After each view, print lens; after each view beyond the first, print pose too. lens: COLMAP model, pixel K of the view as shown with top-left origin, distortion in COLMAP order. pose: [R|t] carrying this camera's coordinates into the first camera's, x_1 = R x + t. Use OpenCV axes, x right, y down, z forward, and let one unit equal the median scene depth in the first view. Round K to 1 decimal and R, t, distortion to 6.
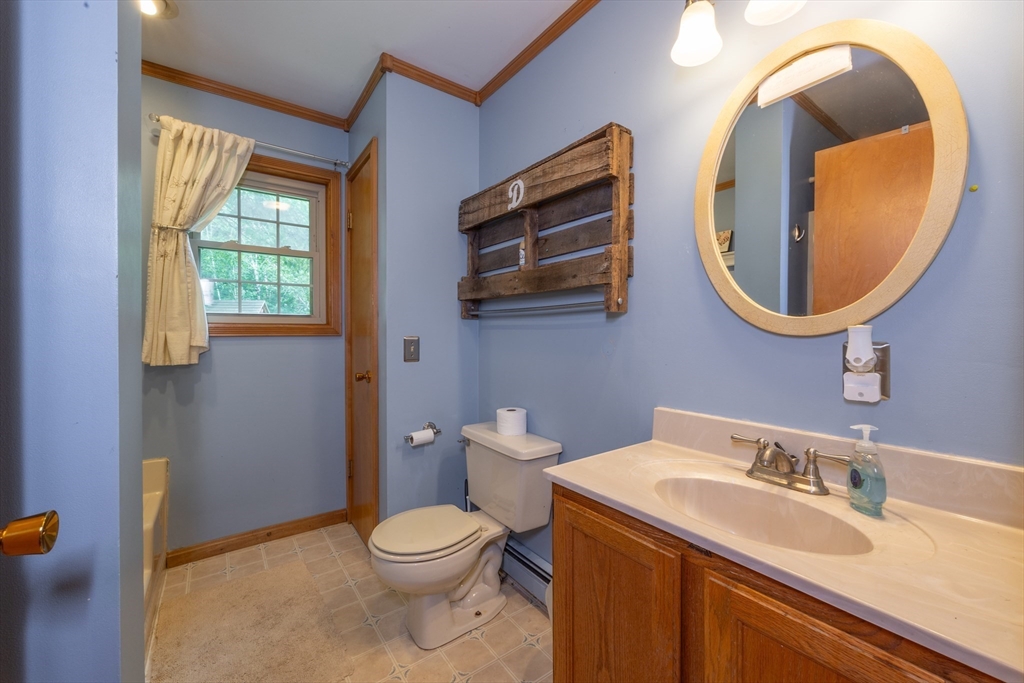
lens RADIAL K [[395.1, 0, 511.6], [0, 395.1, 336.2], [0, 0, 1]] dist [-0.002100, -0.001015]
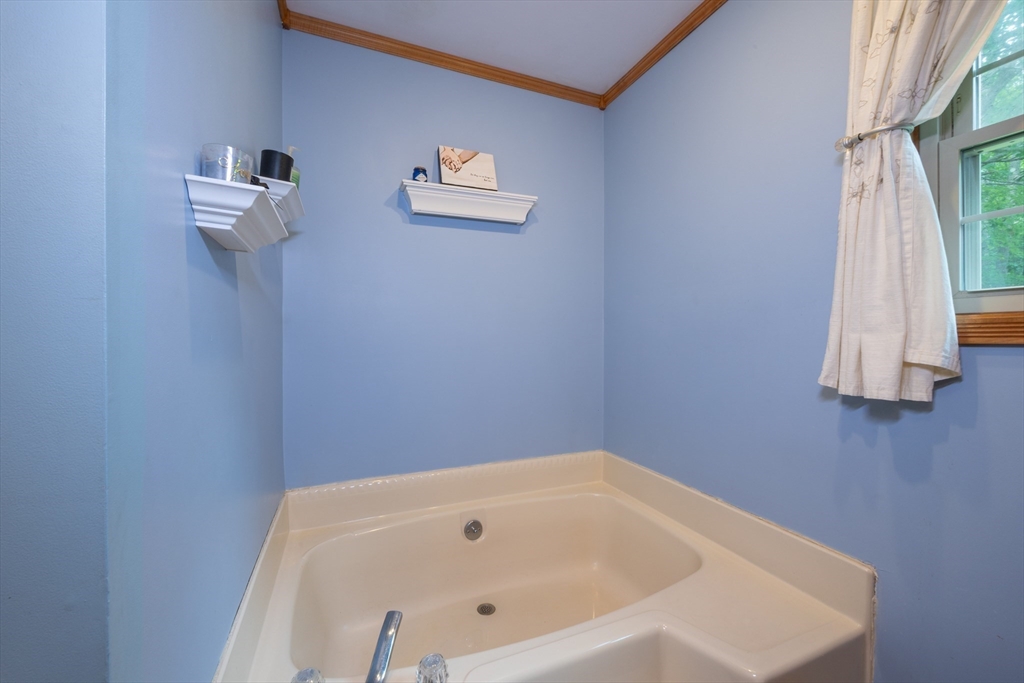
lens RADIAL K [[395.1, 0, 509.3], [0, 395.1, 338.8], [0, 0, 1]] dist [-0.002100, -0.001015]
pose [[-0.239615, 0.002585, -0.970865, -0.238420], [-0.003321, 0.999988, 0.003482, -0.004588], [0.970862, 0.004059, -0.239604, 0.651918]]
